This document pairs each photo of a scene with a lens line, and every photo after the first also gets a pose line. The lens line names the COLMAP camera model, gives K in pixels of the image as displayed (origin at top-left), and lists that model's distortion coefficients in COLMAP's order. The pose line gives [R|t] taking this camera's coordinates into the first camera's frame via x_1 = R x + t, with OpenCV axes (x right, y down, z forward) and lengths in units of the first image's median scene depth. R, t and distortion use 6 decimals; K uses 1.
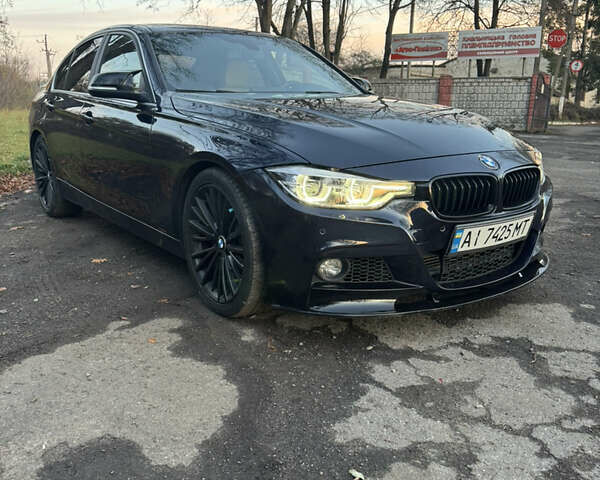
lens RADIAL K [[580.8, 0, 319.9], [0, 580.8, 240.3], [0, 0, 1]] dist [0.055494, -0.150663]
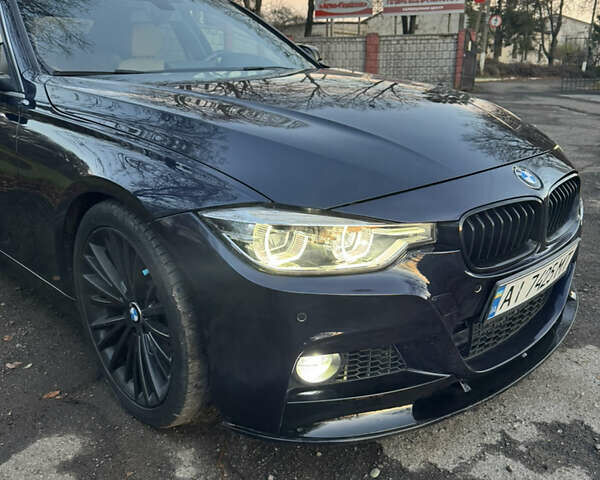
lens RADIAL K [[580.8, 0, 319.9], [0, 580.8, 240.3], [0, 0, 1]] dist [0.055494, -0.150663]
pose [[0.991391, -0.052567, 0.119920, -0.037262], [0.044487, 0.996618, 0.069093, -0.112528], [-0.123146, -0.063164, 0.990376, 0.327585]]
